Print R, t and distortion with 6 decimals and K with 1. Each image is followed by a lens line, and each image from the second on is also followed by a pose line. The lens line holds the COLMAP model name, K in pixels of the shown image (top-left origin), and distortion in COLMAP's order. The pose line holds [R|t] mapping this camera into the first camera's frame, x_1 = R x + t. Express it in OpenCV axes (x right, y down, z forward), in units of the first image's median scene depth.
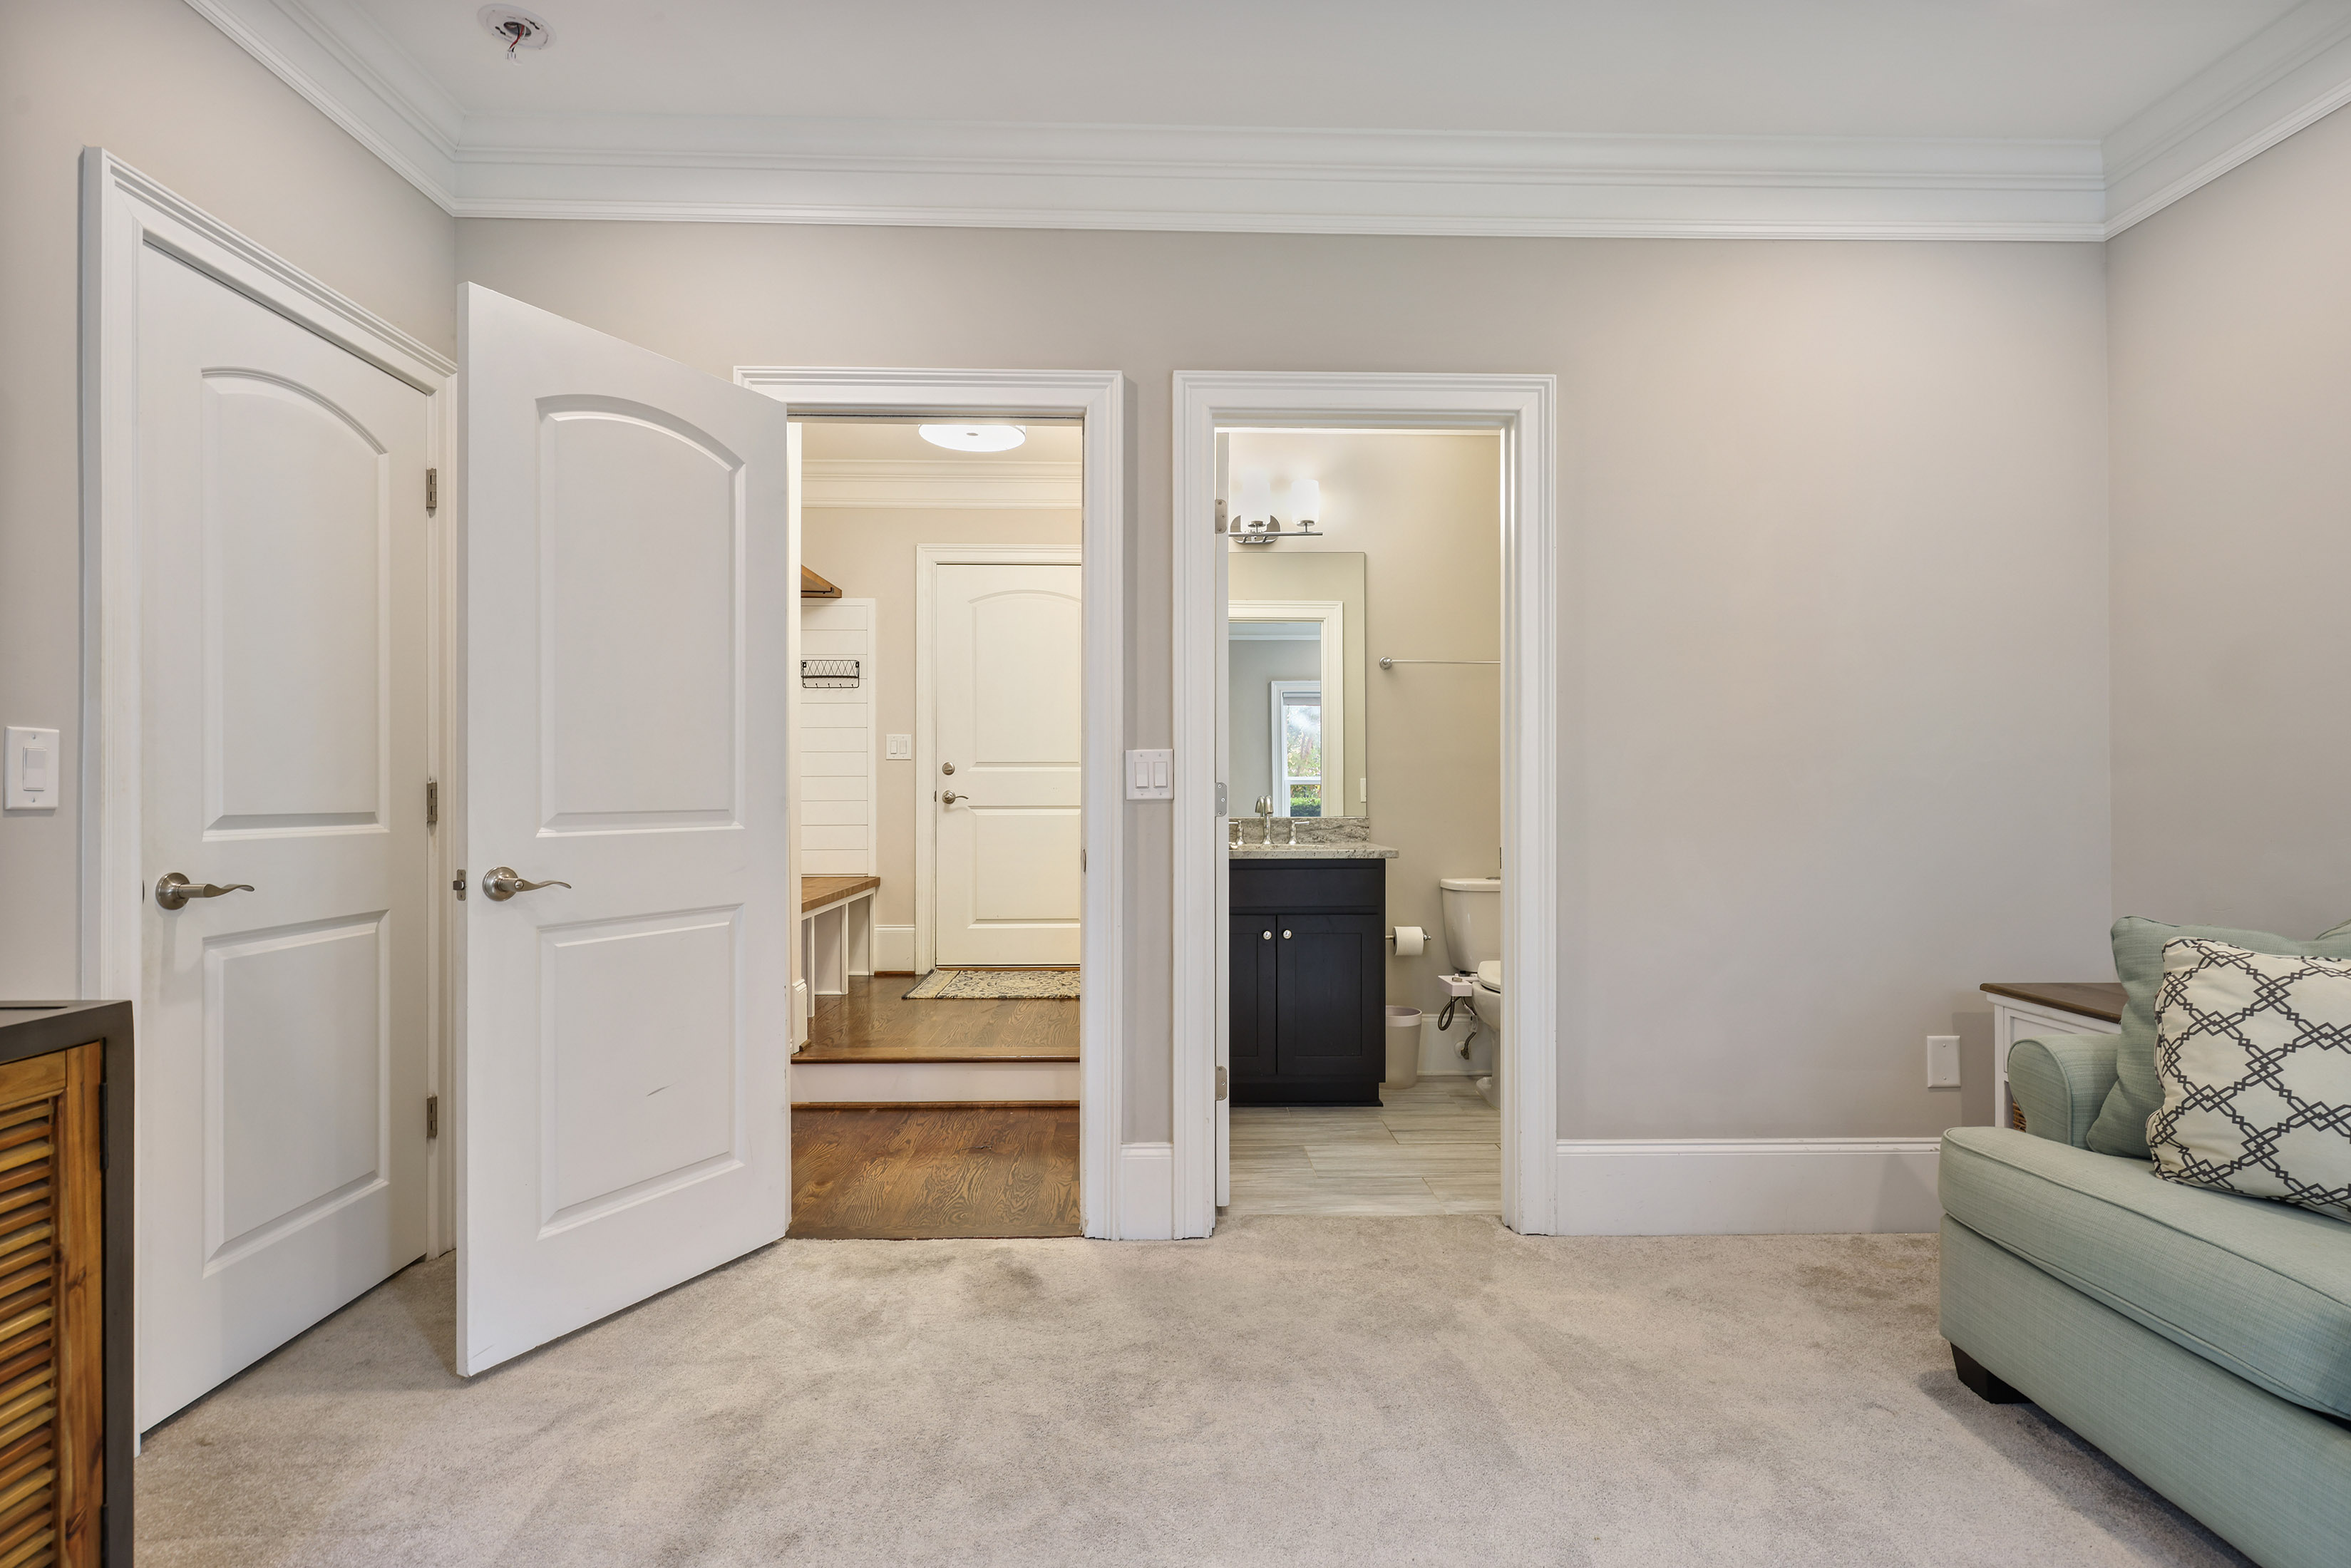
lens RADIAL K [[1123.0, 0, 1183.5], [0, 1123.0, 785.3], [0, 0, 1]] dist [0.002245, -0.000550]
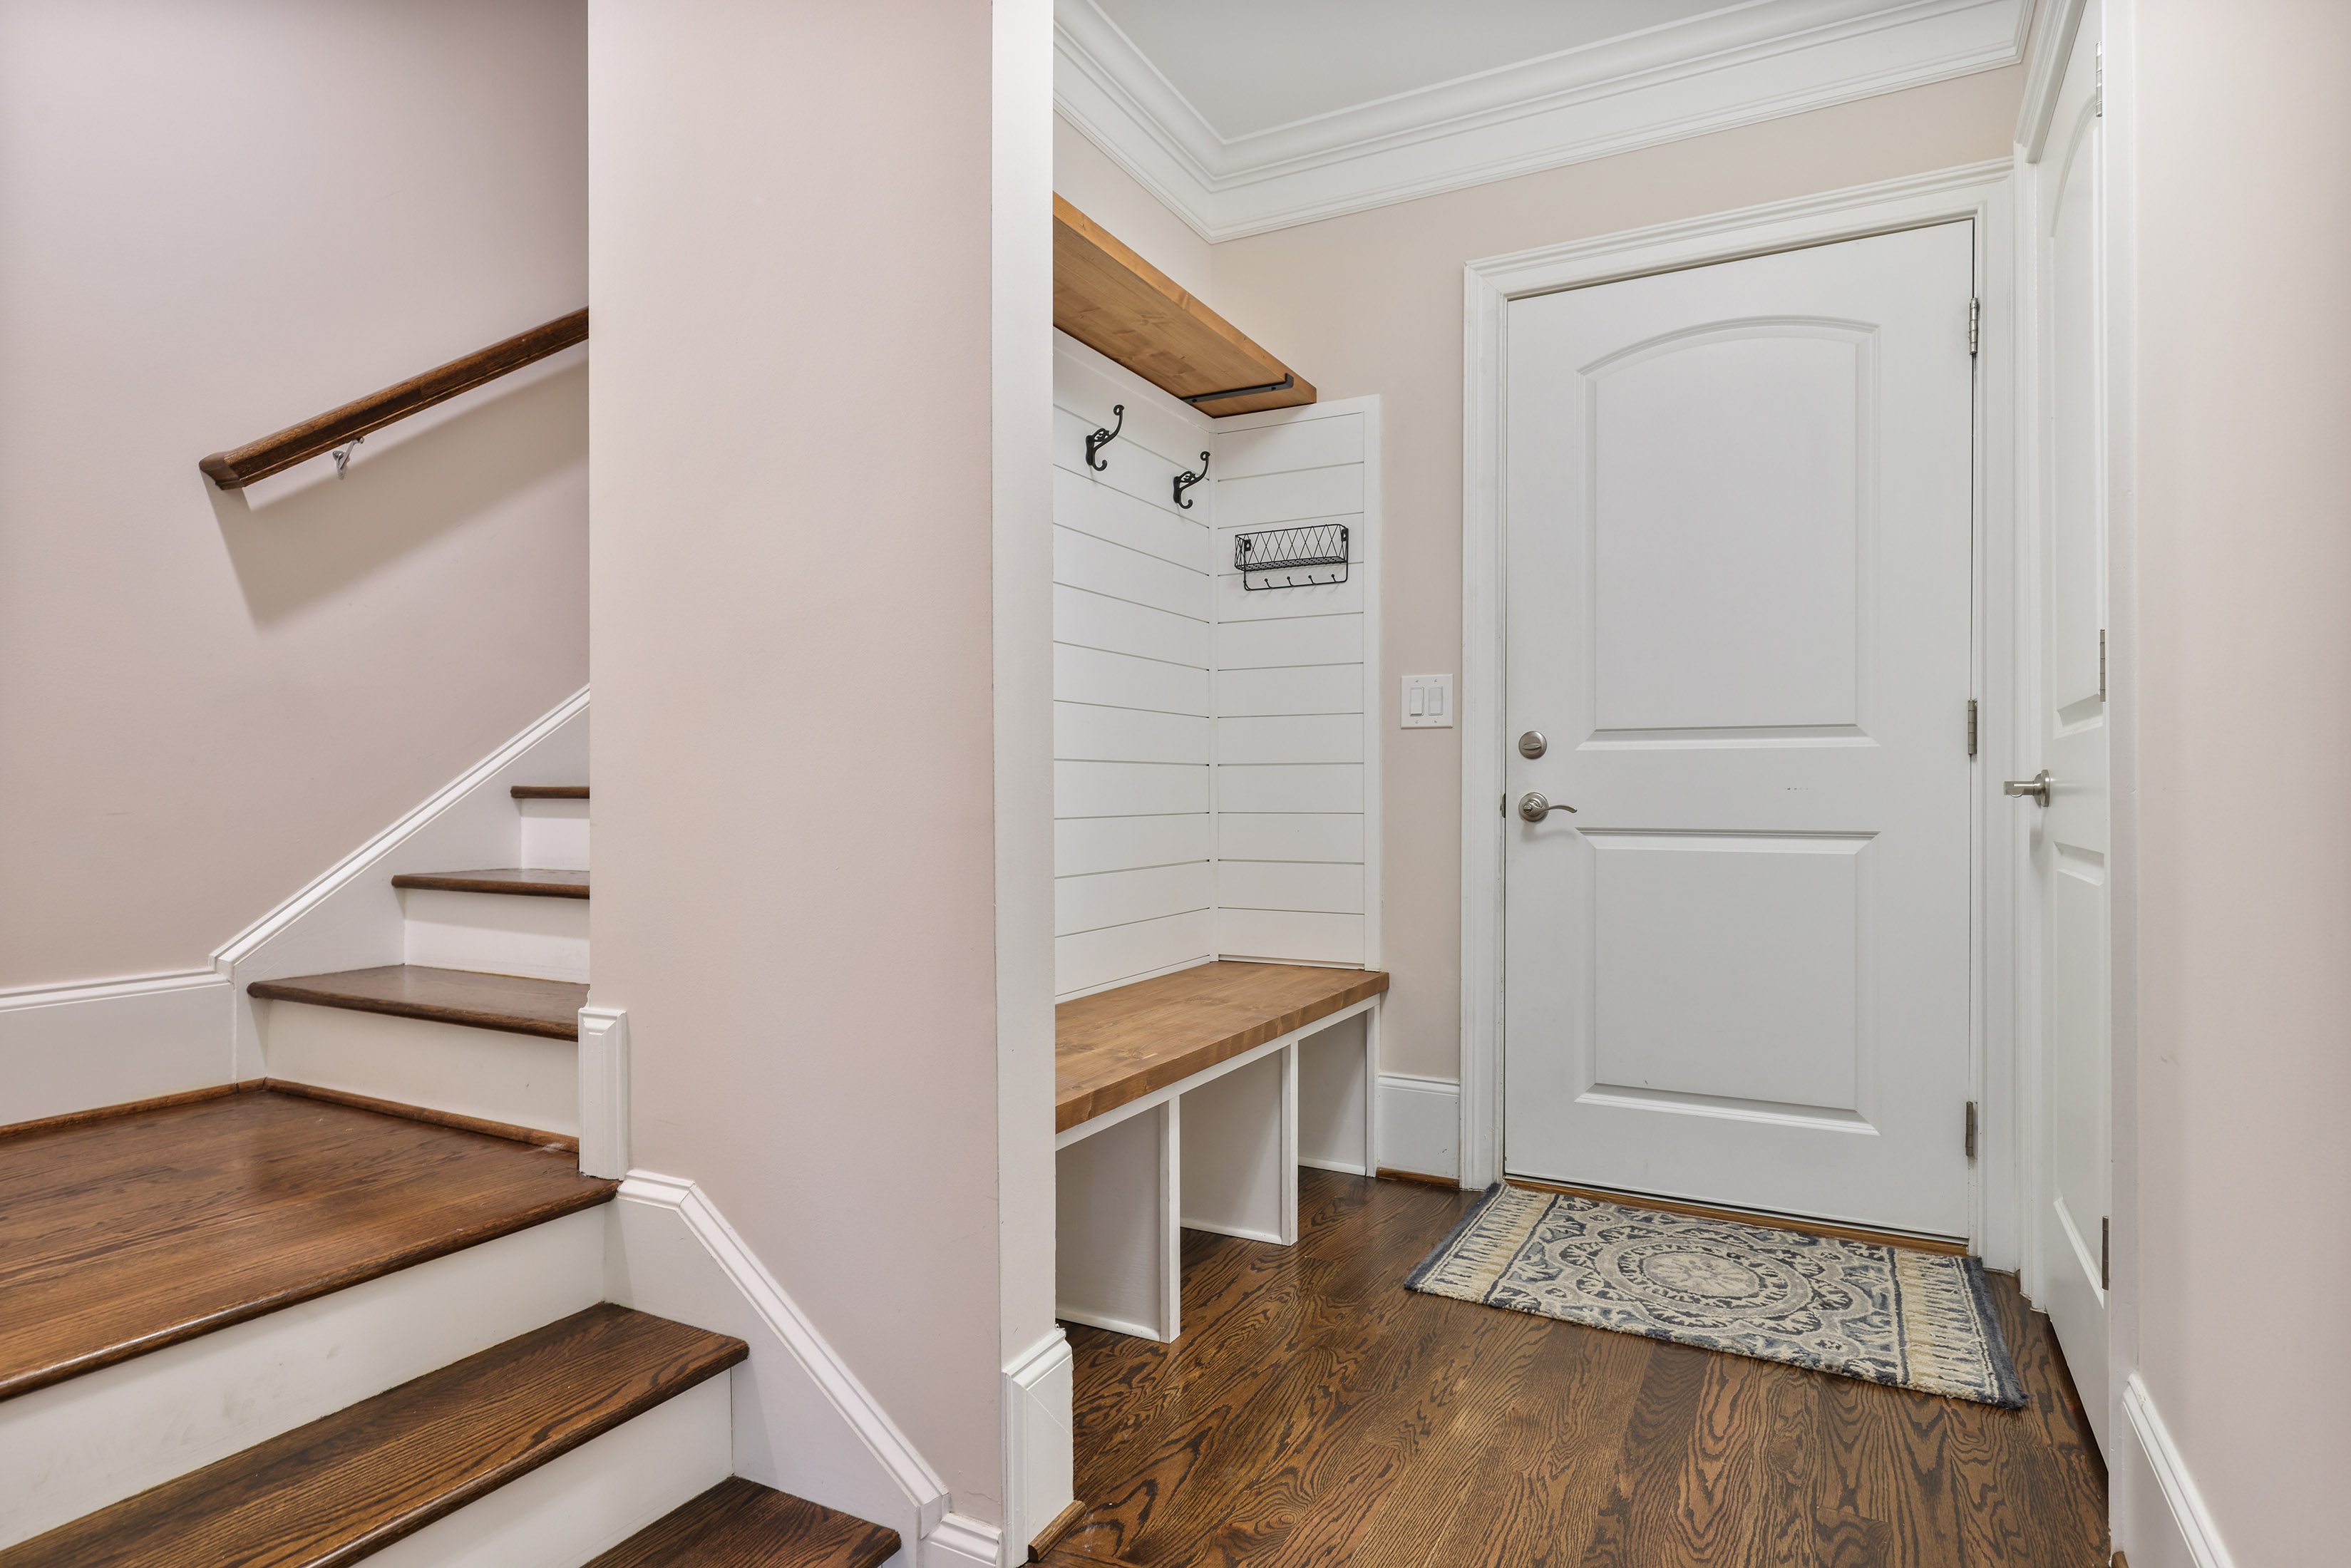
lens RADIAL K [[1285.6, 0, 1176.1], [0, 1285.6, 796.7], [0, 0, 1]] dist [0.005109, 0.000246]
pose [[0.870322, 0.001603, -0.492481, -0.078822], [-0.000388, 0.999997, 0.002570, 0.004876], [0.492484, -0.002046, 0.870319, 0.478362]]
